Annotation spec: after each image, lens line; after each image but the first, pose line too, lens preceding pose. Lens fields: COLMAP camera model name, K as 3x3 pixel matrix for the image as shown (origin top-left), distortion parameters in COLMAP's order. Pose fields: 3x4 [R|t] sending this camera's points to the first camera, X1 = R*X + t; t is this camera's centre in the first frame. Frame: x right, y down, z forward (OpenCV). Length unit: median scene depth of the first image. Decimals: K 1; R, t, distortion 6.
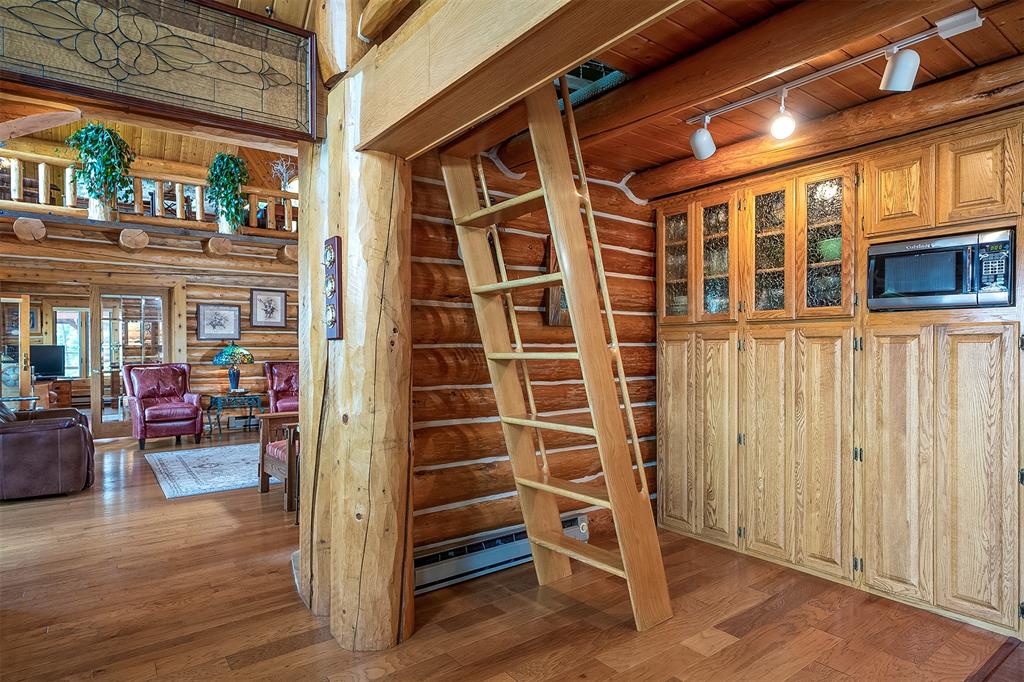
lens RADIAL K [[565.7, 0, 506.5], [0, 565.7, 350.2], [0, 0, 1]] dist [0.001748, 0.002879]
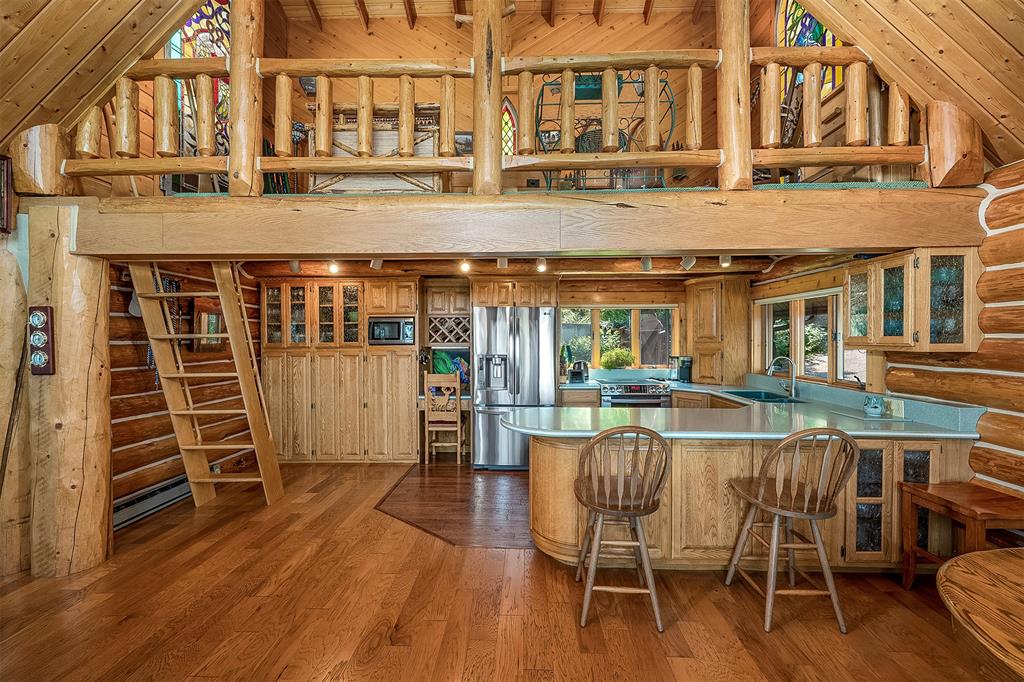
lens RADIAL K [[394.0, 0, 512.6], [0, 394.0, 342.5], [0, 0, 1]] dist [-0.002210, -0.000174]
pose [[0.619245, -0.008495, 0.785152, -0.271939], [0.010381, 0.999943, 0.002632, -0.072390], [-0.785130, 0.006521, 0.619297, -0.474724]]
